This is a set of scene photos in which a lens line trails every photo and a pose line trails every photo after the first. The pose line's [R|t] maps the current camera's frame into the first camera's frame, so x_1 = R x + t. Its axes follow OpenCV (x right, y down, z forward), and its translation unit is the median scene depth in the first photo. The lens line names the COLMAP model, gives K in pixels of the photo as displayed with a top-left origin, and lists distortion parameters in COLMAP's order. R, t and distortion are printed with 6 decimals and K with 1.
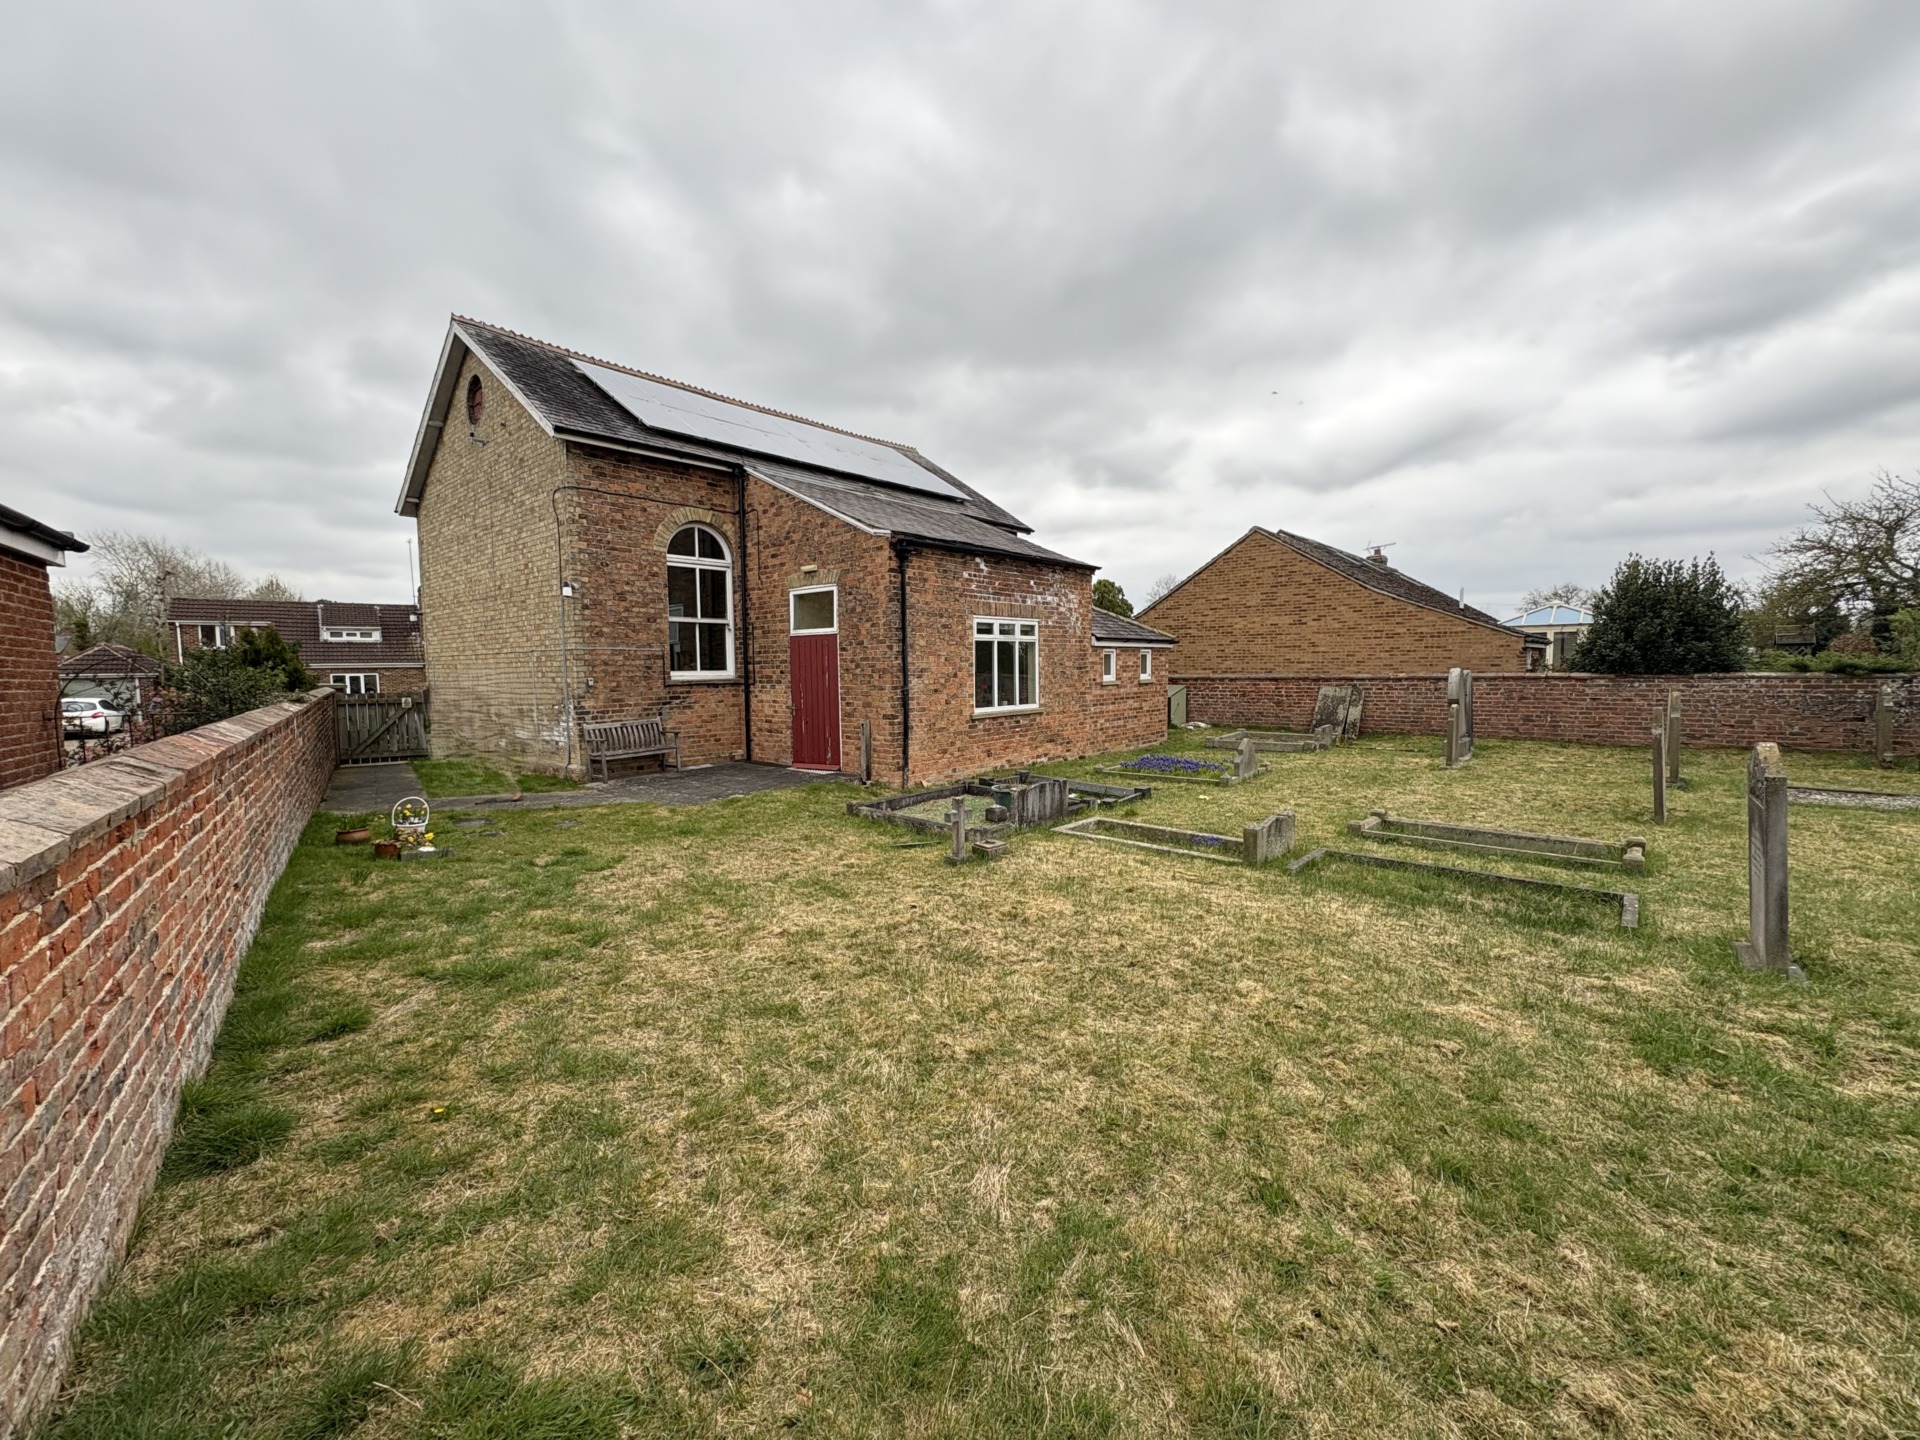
lens RADIAL K [[765.3, 0, 957.6], [0, 765.3, 714.1], [0, 0, 1]] dist [0.001918, 0.000126]
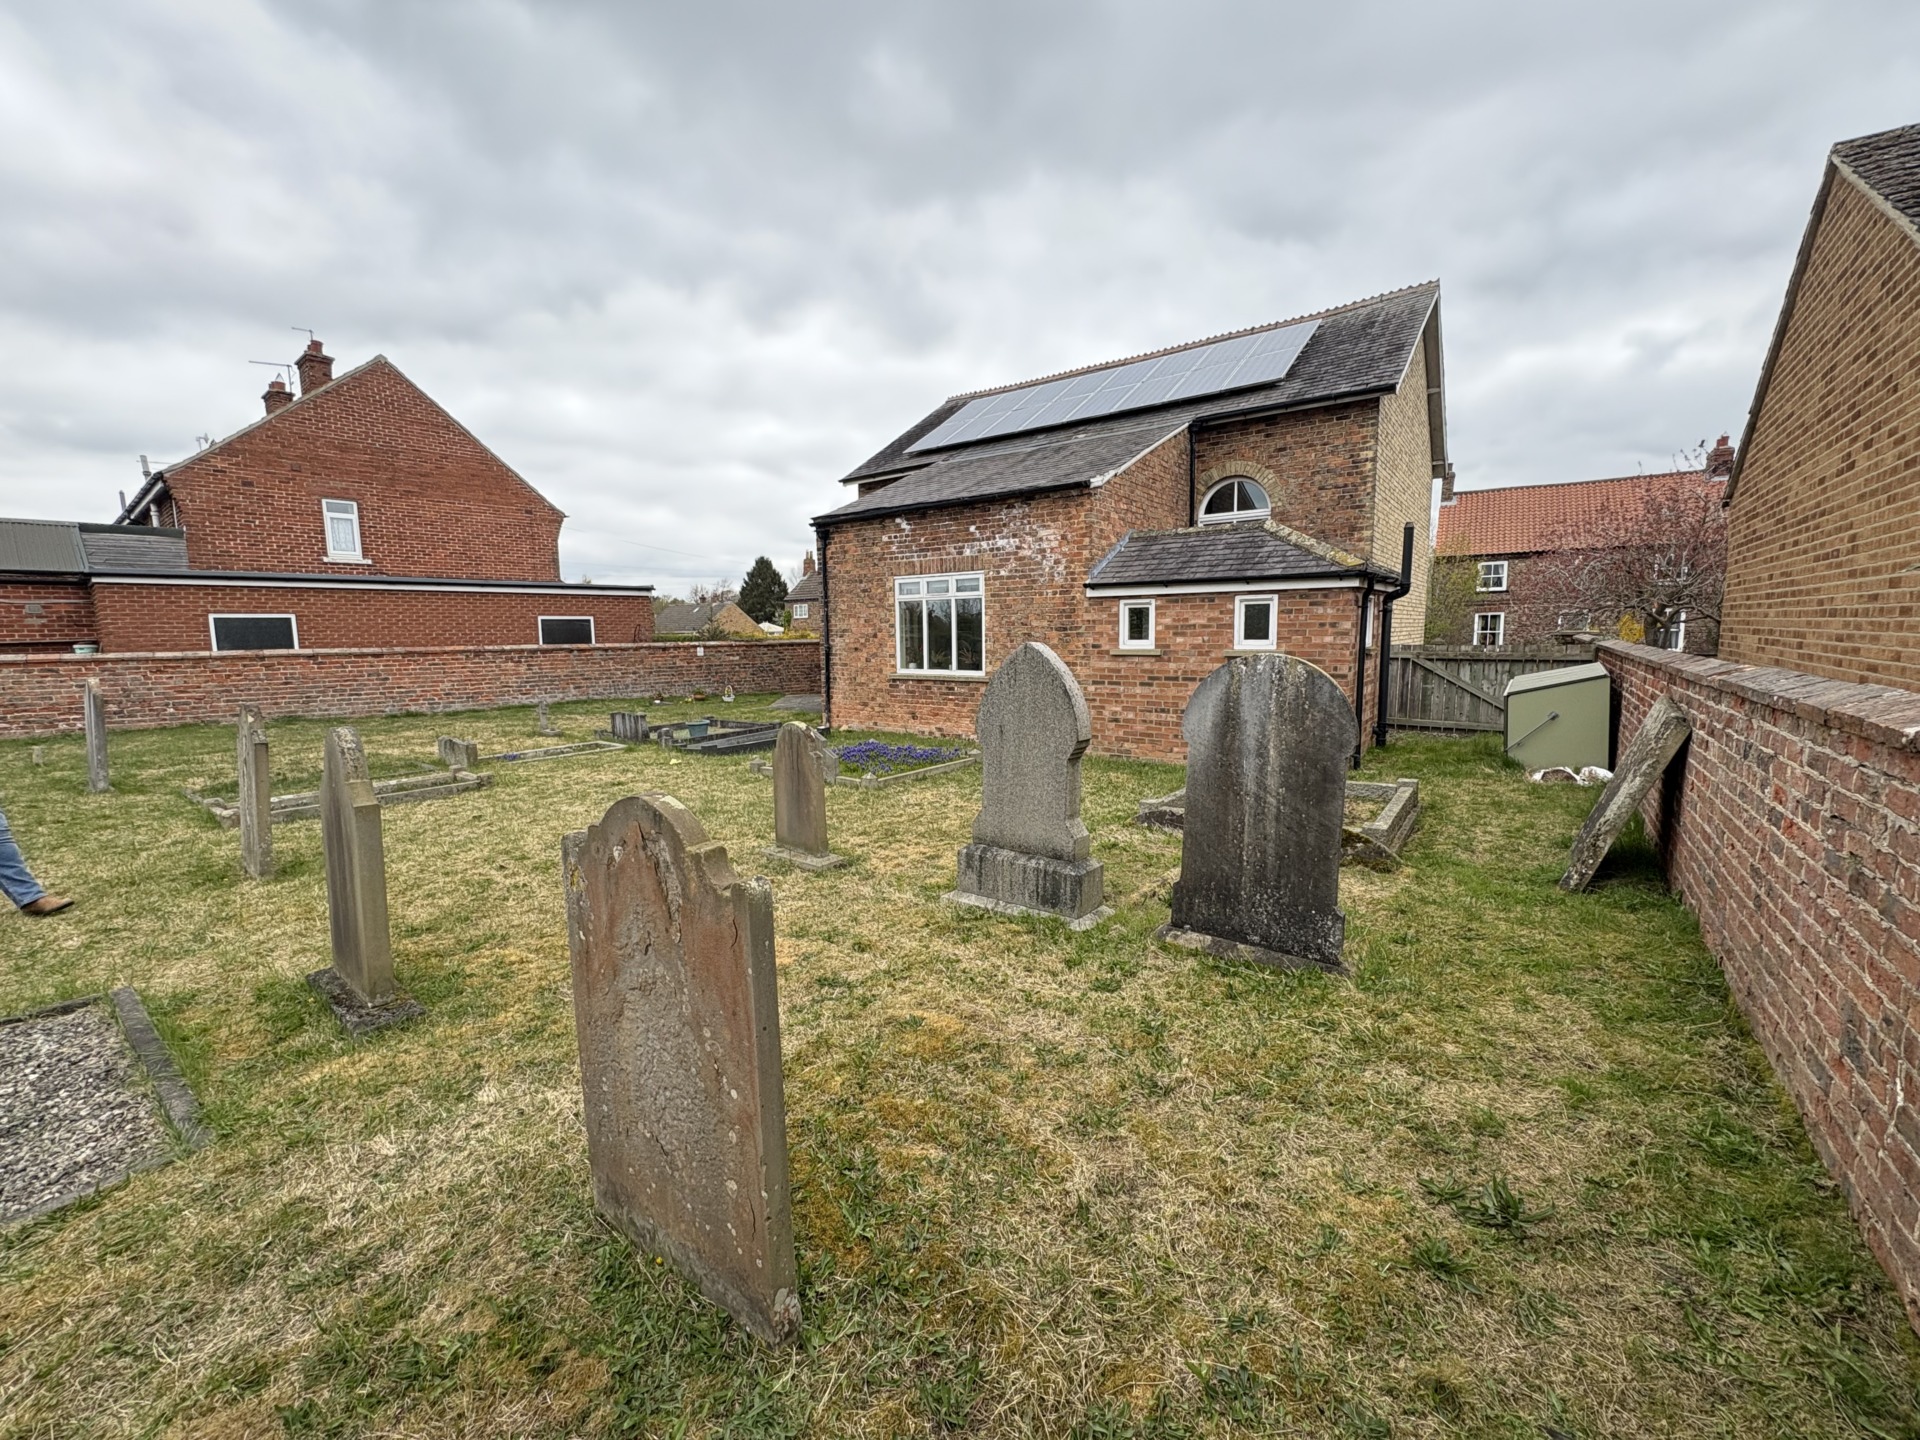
lens RADIAL K [[765.3, 0, 958.2], [0, 765.3, 714.1], [0, 0, 1]] dist [0.001918, 0.000126]
pose [[0.069909, 0.122936, -0.989949, 1.030951], [-0.050960, 0.991522, 0.119533, -0.072387], [0.996251, 0.042091, 0.075581, 0.991169]]
